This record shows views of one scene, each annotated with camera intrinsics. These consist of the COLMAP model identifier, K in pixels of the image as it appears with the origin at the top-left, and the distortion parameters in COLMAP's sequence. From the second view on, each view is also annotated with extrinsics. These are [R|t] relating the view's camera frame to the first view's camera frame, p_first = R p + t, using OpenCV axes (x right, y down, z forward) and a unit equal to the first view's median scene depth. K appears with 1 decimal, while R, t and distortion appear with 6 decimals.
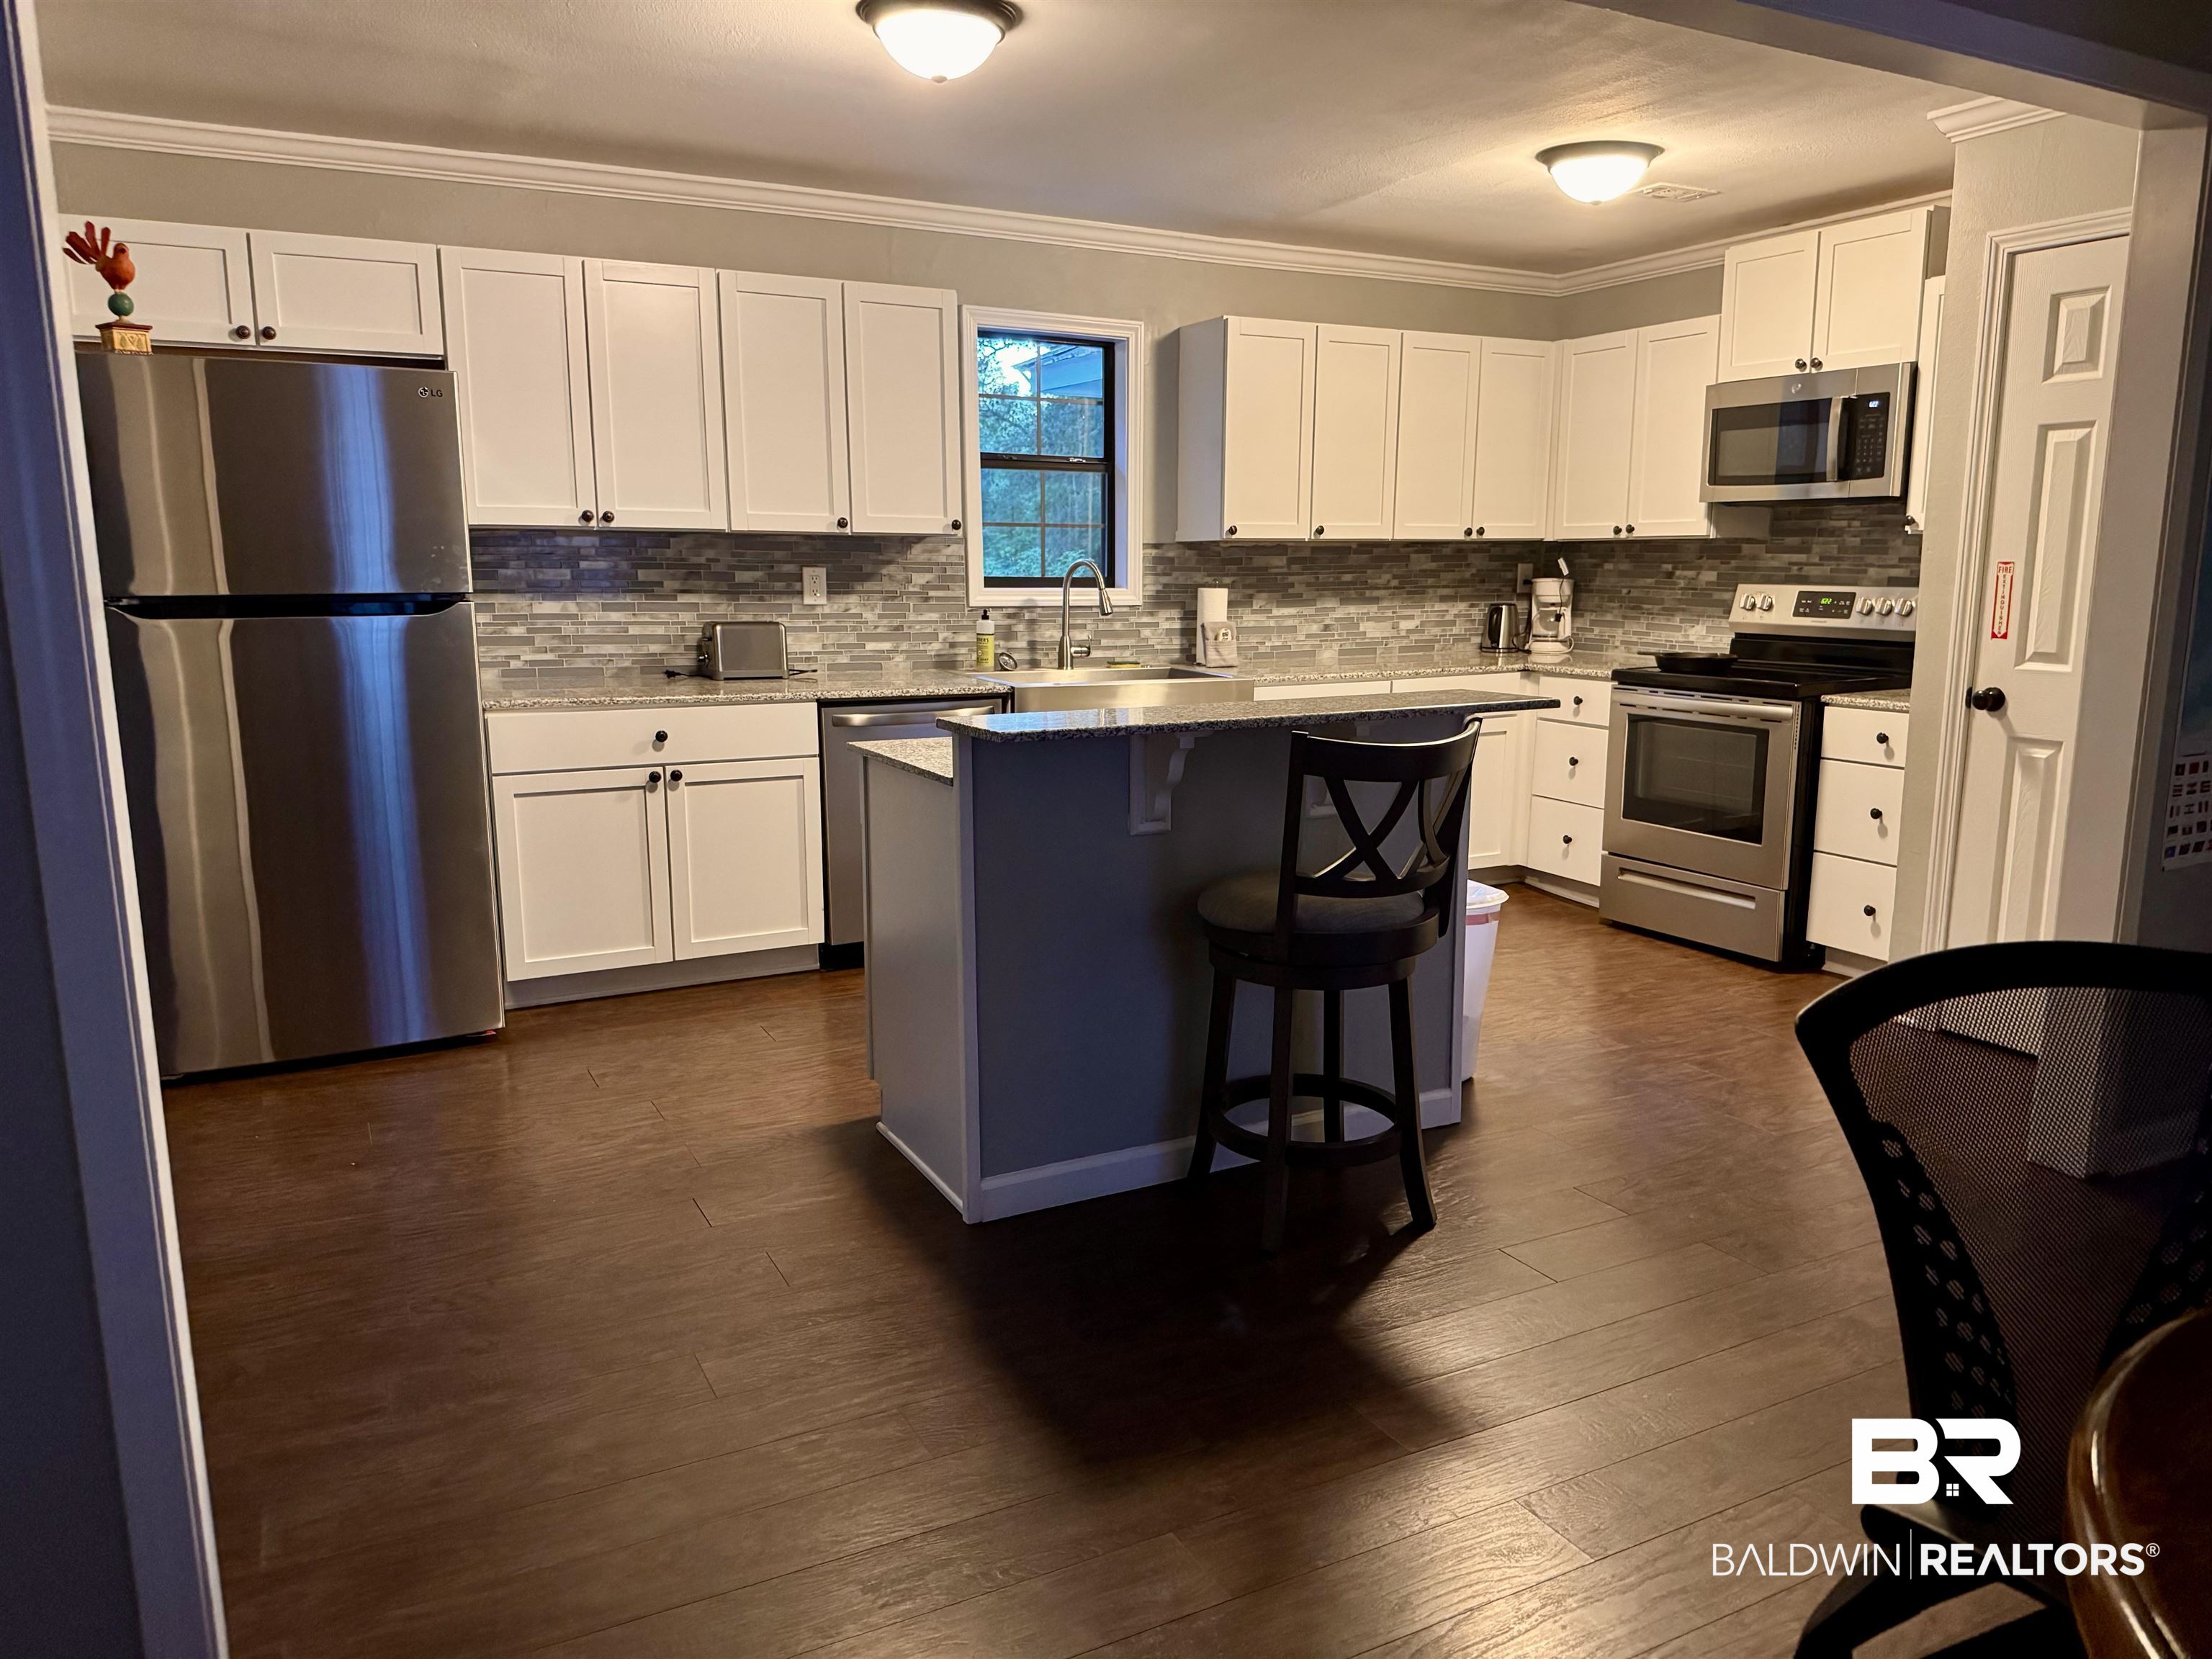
lens RADIAL K [[1557.2, 0, 1106.0], [0, 1557.2, 829.5], [0, 0, 1]] dist [0.084512, -0.094722]
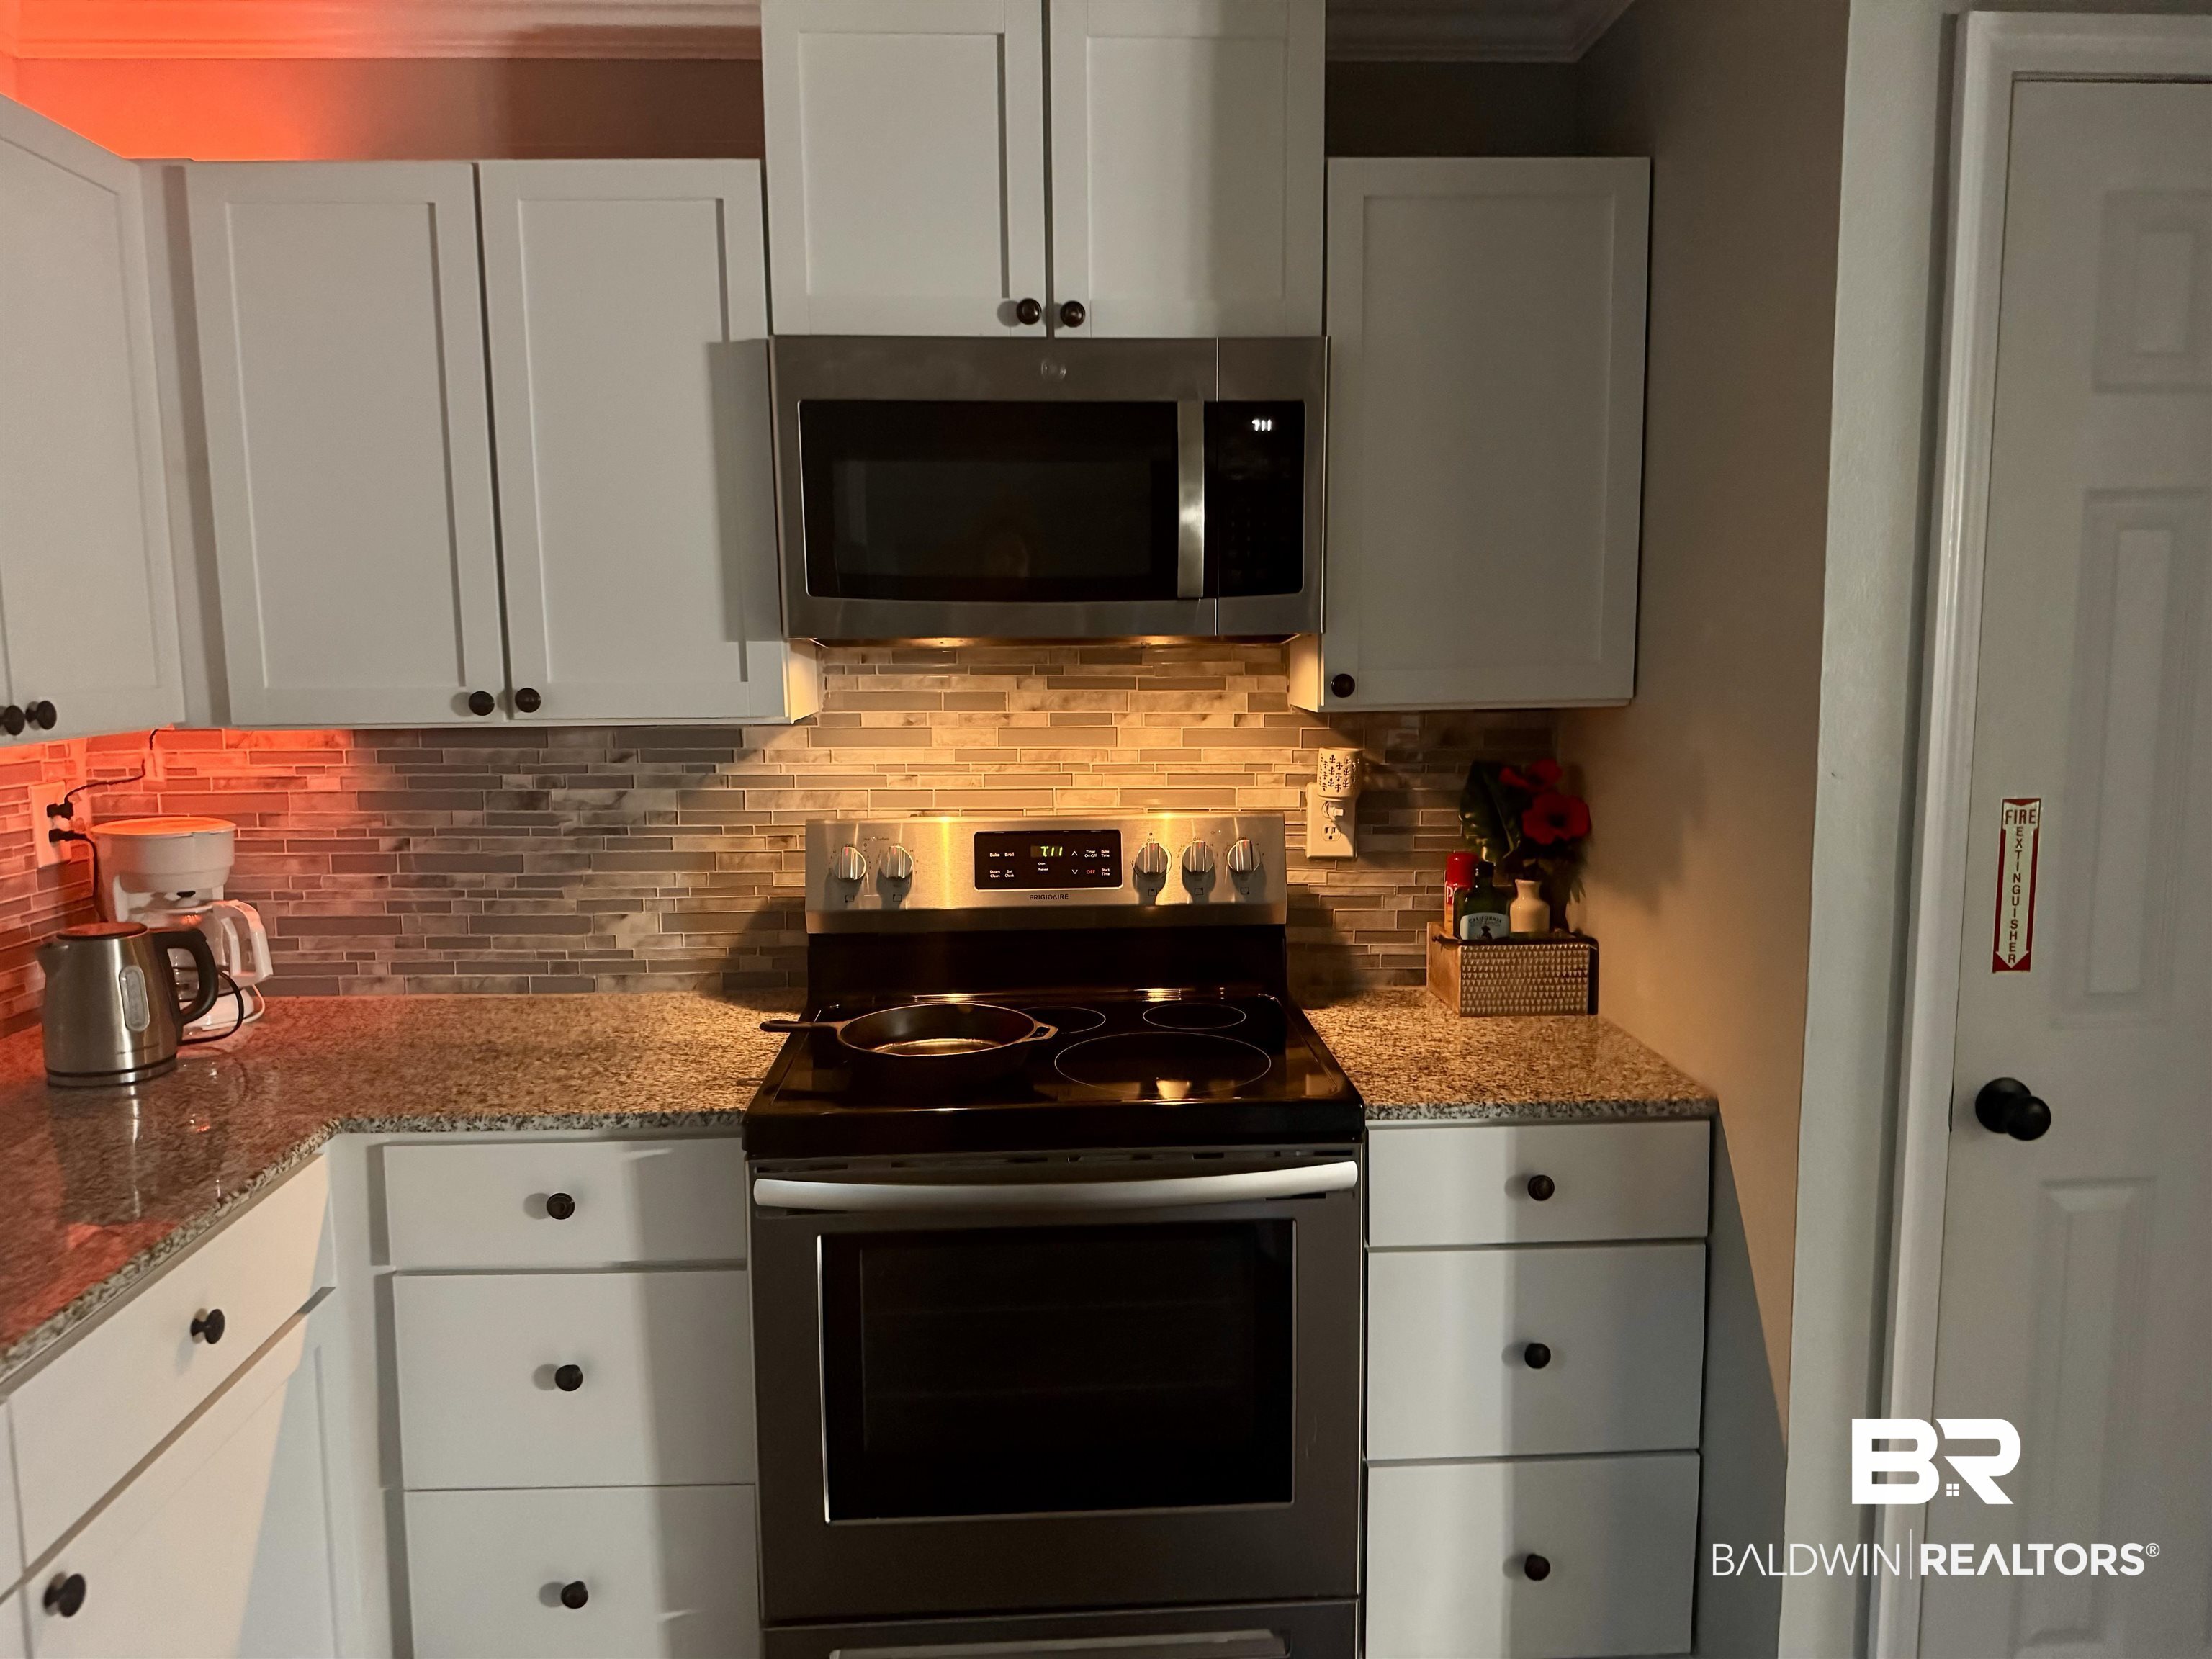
lens RADIAL K [[1557.2, 0, 1106.0], [0, 1557.2, 829.5], [0, 0, 1]] dist [0.084512, -0.094722]
pose [[0.419440, -0.117444, 0.900154, 0.055187], [0.170259, 0.984177, 0.049072, -0.167437], [-0.891674, 0.132677, 0.432799, 0.775234]]
